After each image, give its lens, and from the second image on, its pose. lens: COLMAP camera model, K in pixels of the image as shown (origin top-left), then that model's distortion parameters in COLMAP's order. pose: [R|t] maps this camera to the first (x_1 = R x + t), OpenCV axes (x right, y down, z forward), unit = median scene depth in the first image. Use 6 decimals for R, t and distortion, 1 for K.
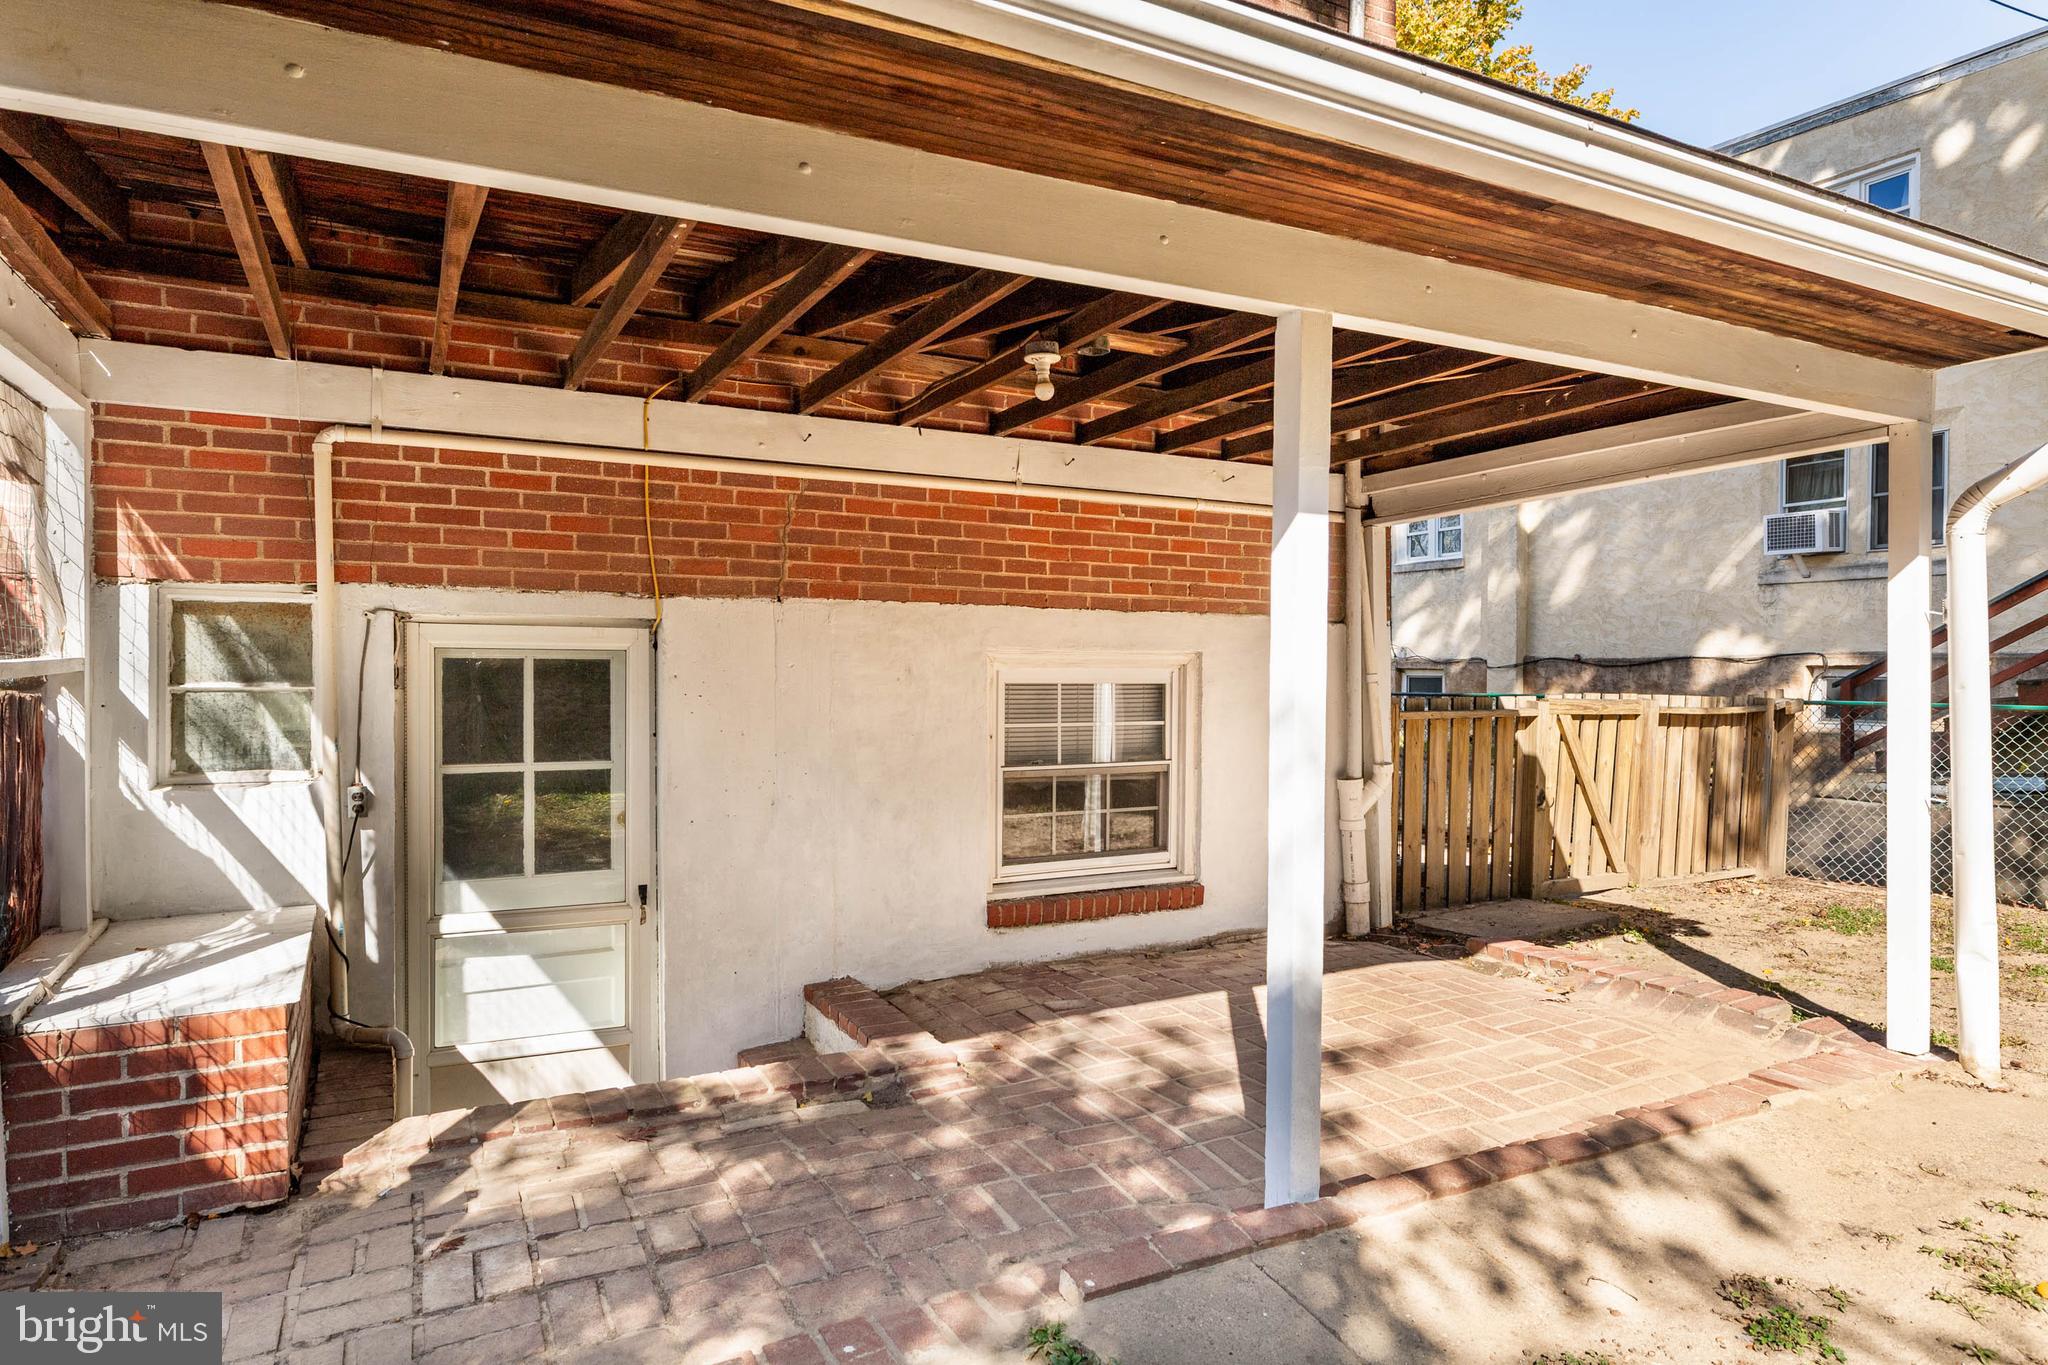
lens RADIAL K [[1179.2, 0, 1024.8], [0, 1179.2, 702.4], [0, 0, 1]] dist [-0.000734, -0.000320]
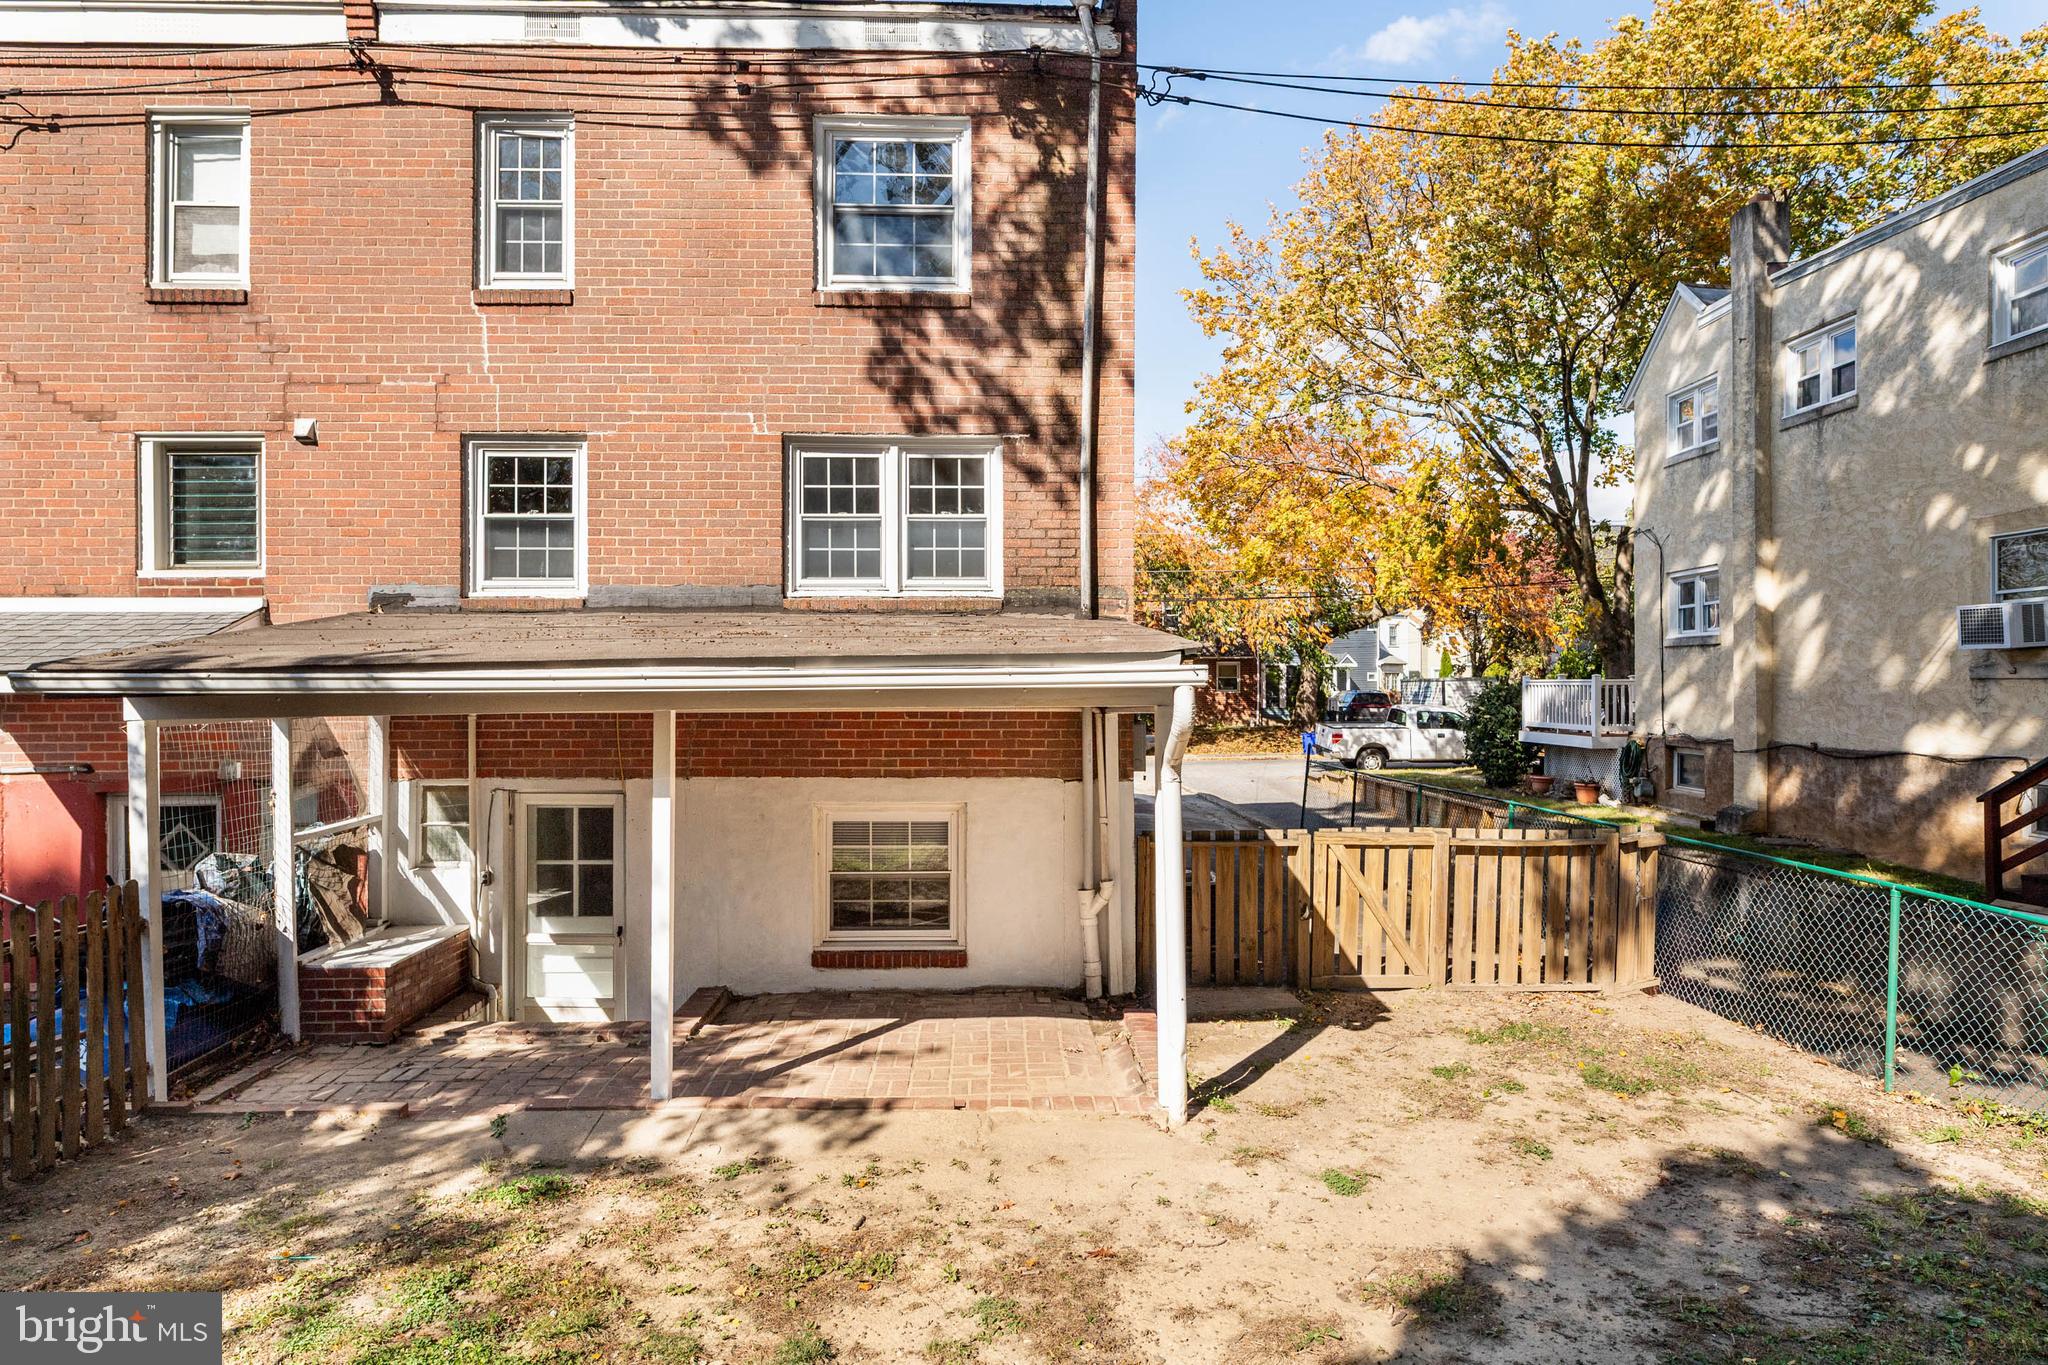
lens RADIAL K [[1179.2, 0, 1024.8], [0, 1179.2, 702.4], [0, 0, 1]] dist [-0.000734, -0.000320]
pose [[0.892711, 0.000611, -0.450630, 1.139523], [-0.007459, 0.999882, -0.013422, -0.191437], [0.450569, 0.015343, 0.892610, -0.435101]]
